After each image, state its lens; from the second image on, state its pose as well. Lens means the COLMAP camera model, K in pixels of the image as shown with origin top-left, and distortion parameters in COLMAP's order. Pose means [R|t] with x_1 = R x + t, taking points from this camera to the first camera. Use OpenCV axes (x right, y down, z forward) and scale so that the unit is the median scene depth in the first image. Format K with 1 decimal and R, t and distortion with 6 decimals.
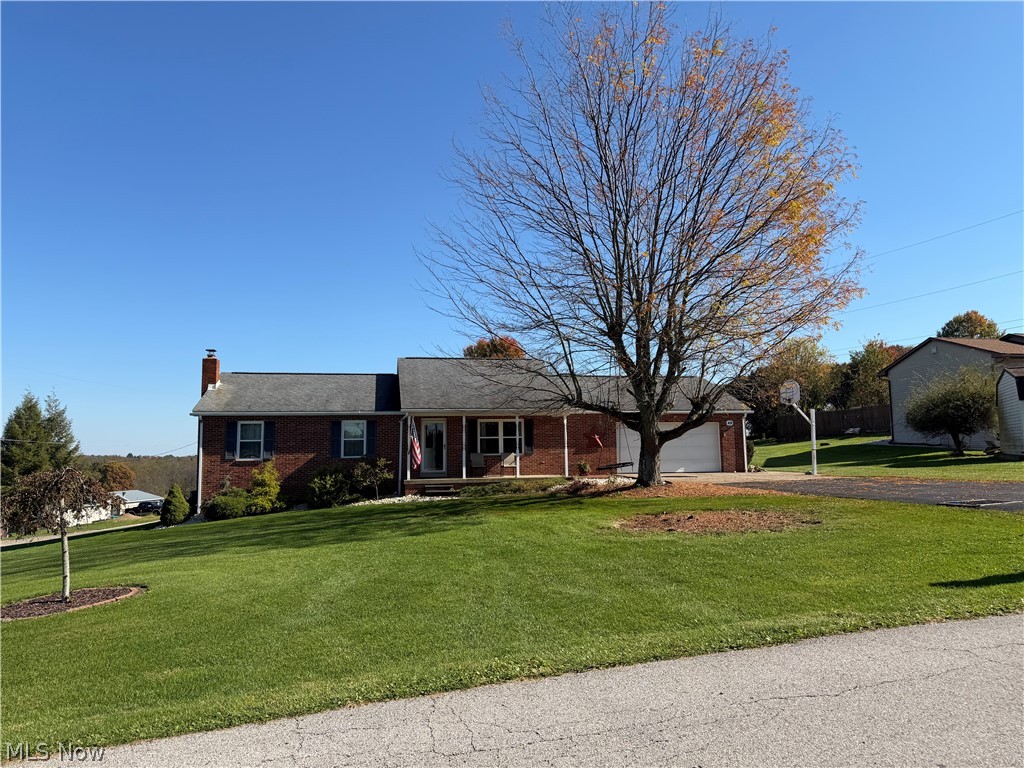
lens RADIAL K [[722.5, 0, 512.0], [0, 722.5, 384.0], [0, 0, 1]] dist [0.052953, -0.001664]
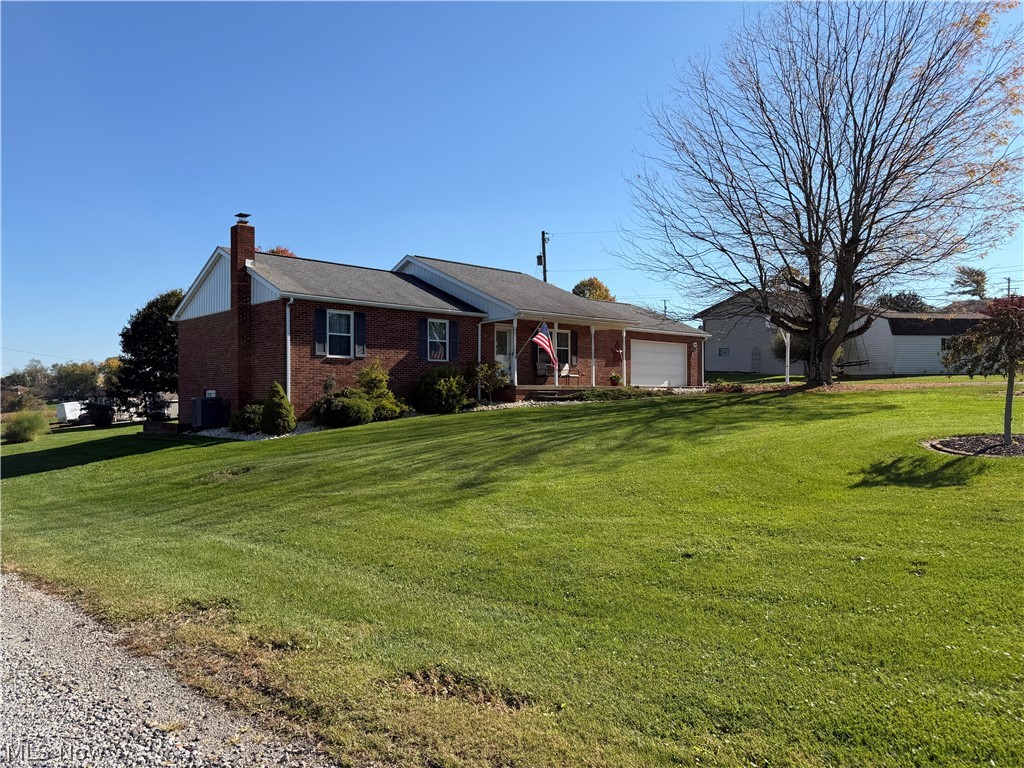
lens RADIAL K [[722.5, 0, 512.0], [0, 722.5, 384.0], [0, 0, 1]] dist [0.052953, -0.001664]
pose [[0.839060, 0.020479, 0.543654, -0.643020], [-0.061707, 0.996425, 0.057701, 0.075100], [-0.540529, -0.081962, 0.837324, 0.204643]]
